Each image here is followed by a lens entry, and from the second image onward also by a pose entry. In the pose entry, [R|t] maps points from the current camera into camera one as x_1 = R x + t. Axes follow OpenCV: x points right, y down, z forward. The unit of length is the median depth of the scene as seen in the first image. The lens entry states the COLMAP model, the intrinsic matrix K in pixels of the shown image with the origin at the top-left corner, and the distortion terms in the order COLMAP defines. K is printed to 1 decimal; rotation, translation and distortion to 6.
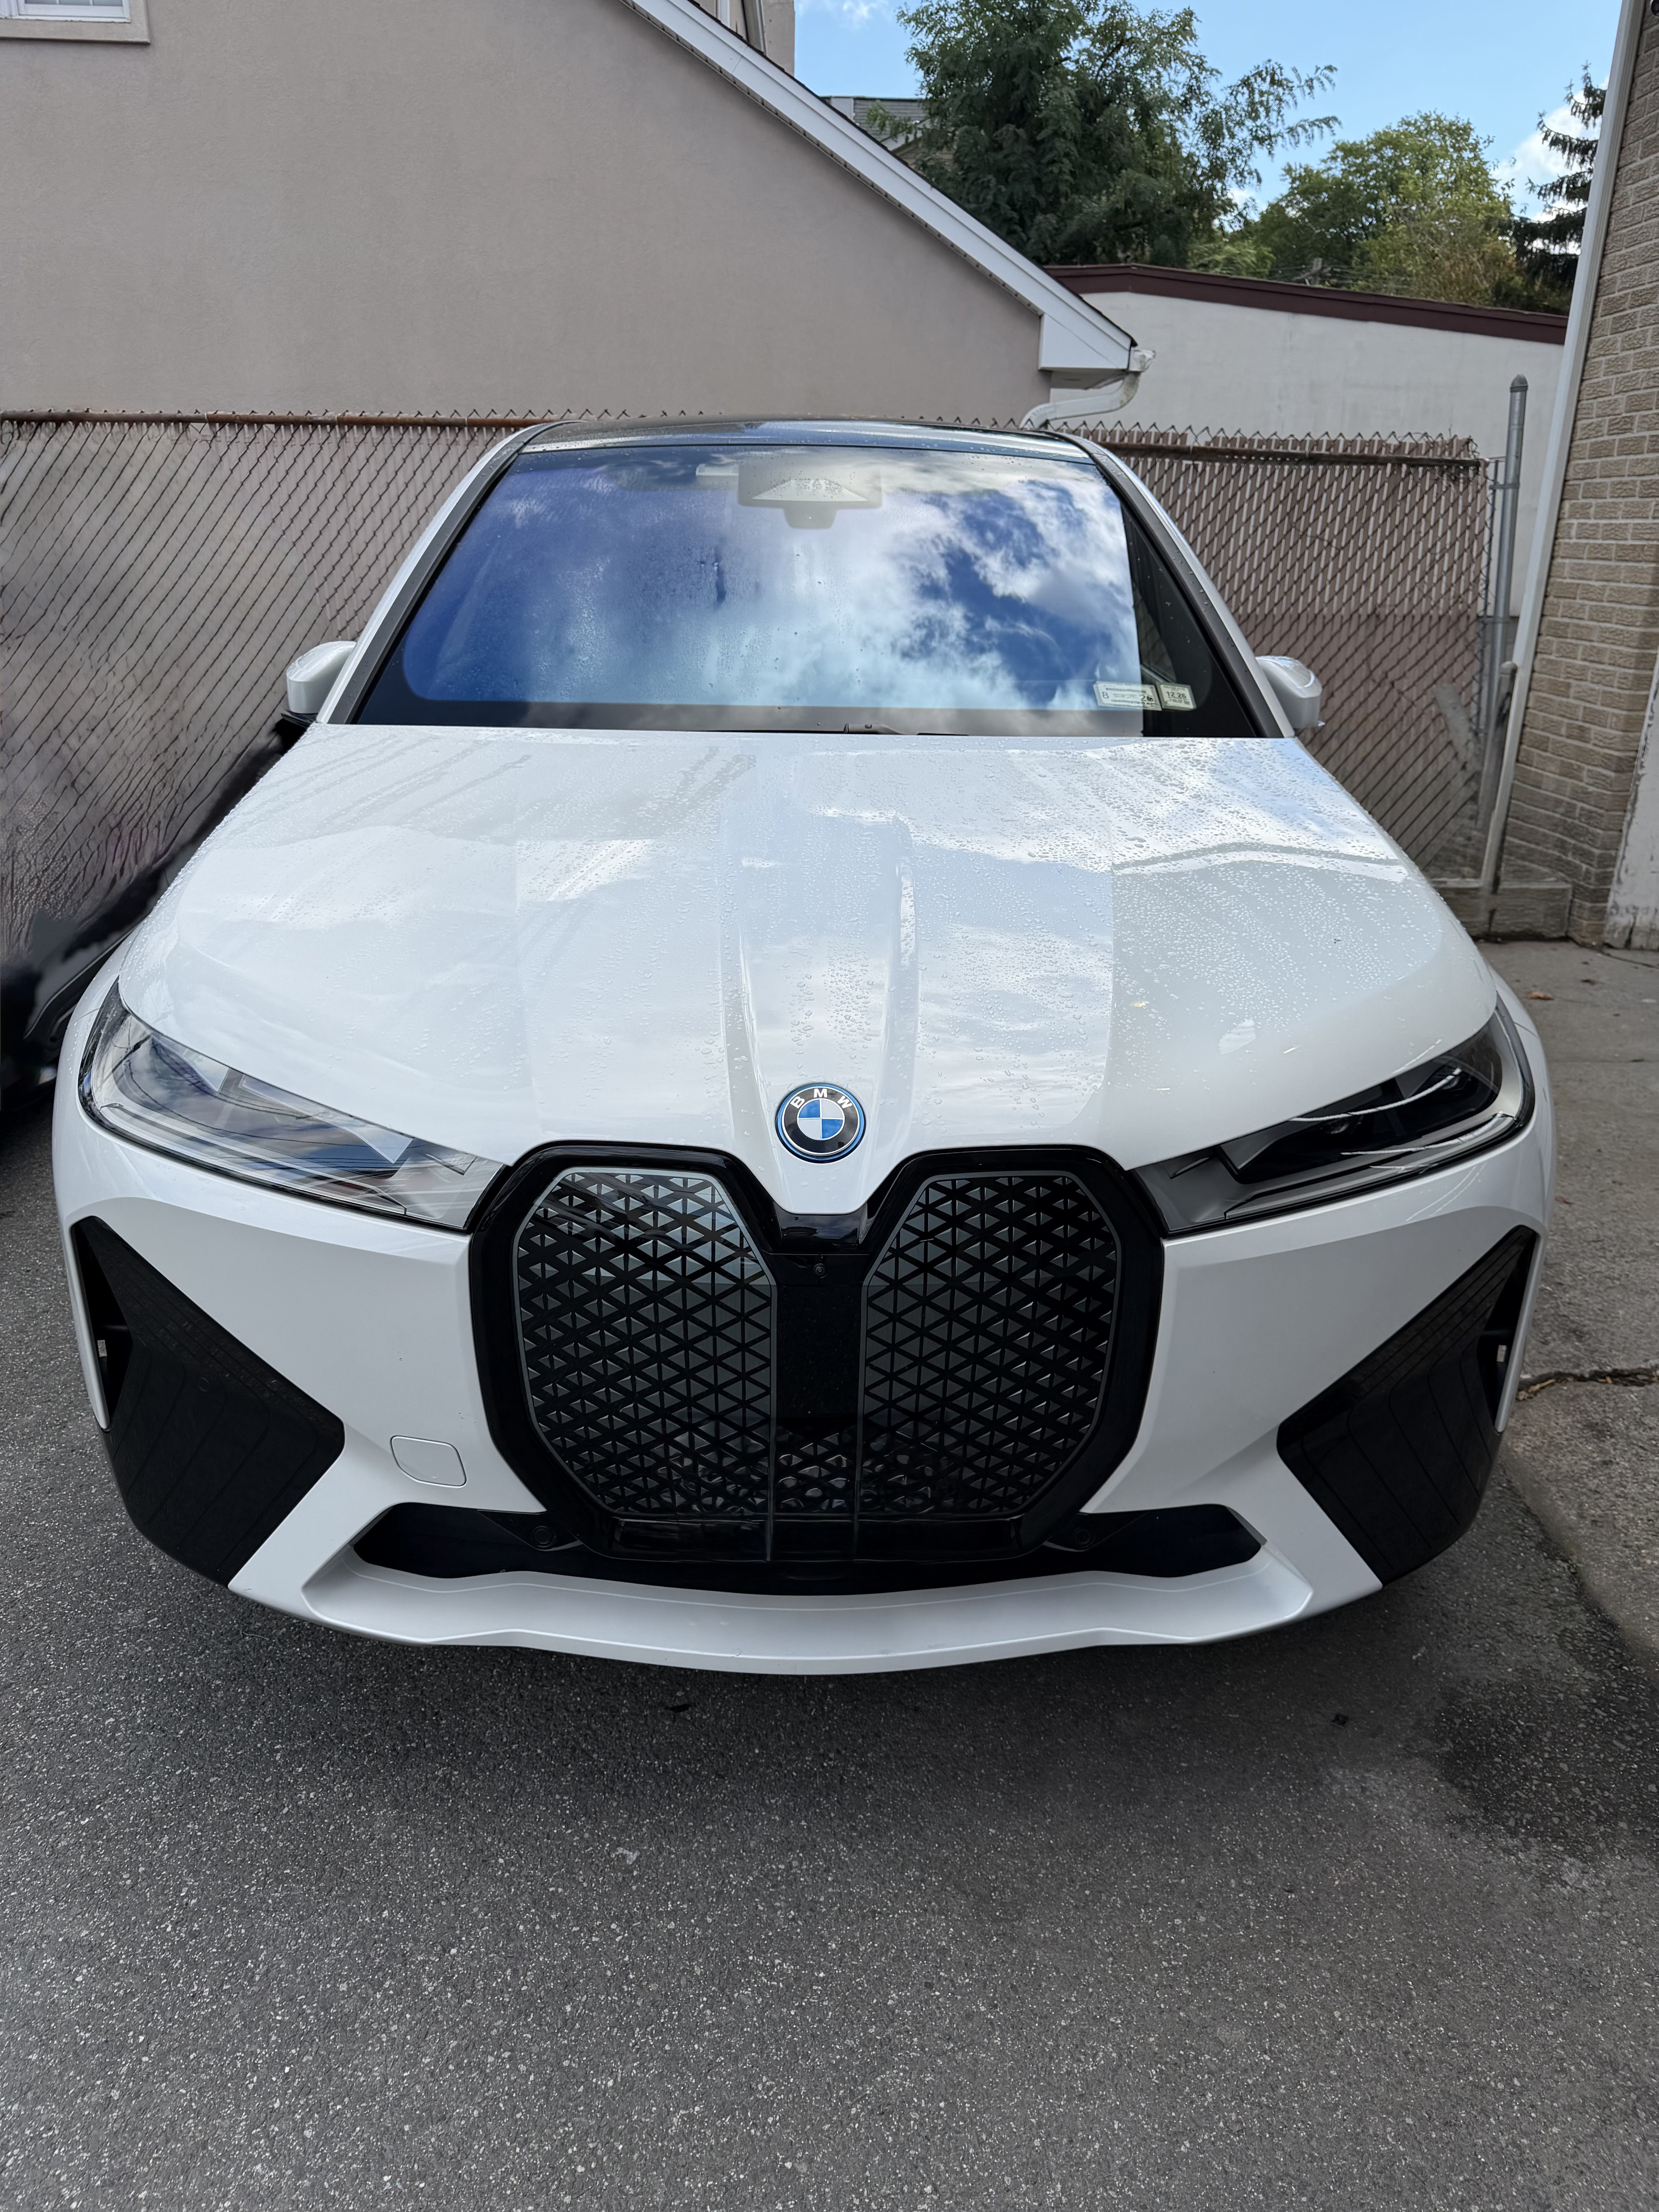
lens RADIAL K [[1578.8, 0, 829.2], [0, 1578.8, 1112.8], [0, 0, 1]] dist [0.043826, -0.022225]
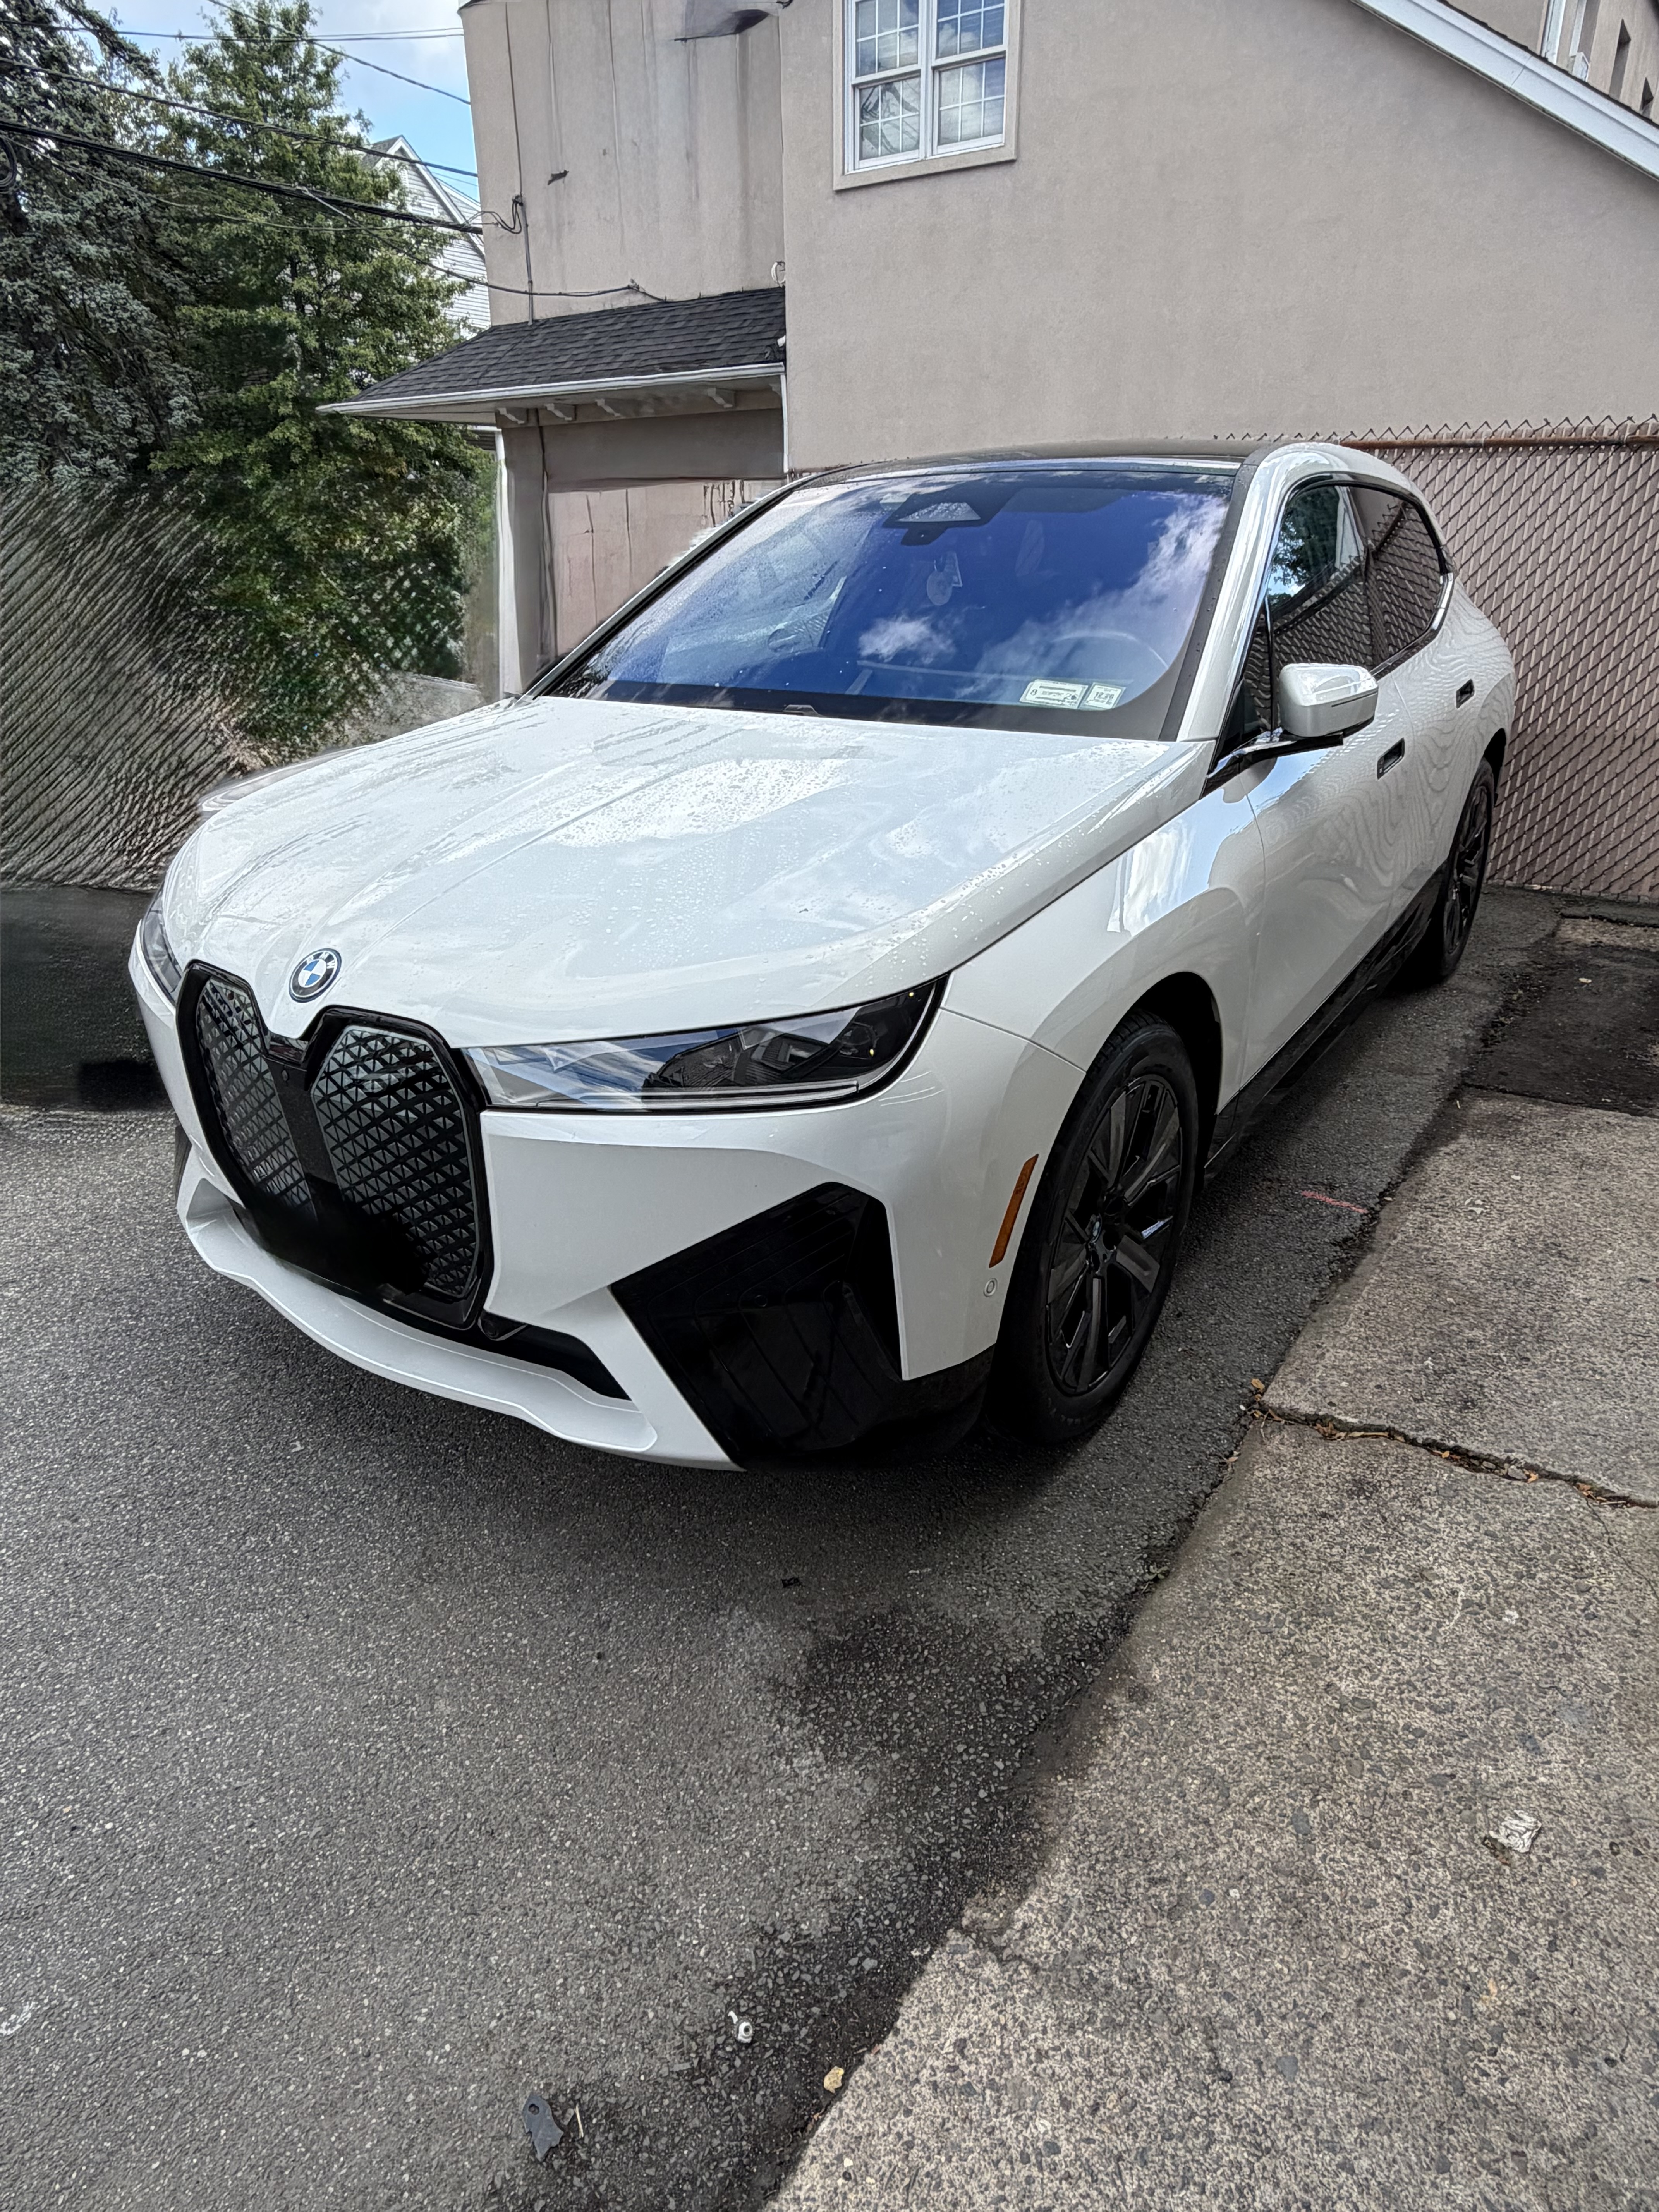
lens RADIAL K [[1303.8, 0, 831.0], [0, 1303.8, 1096.7], [0, 0, 1]] dist [0.034412, 0.000335]
pose [[0.807154, 0.208449, -0.552315, 1.031751], [-0.181266, 0.977902, 0.104169, -0.093361], [0.561824, 0.016036, 0.827102, 0.277229]]
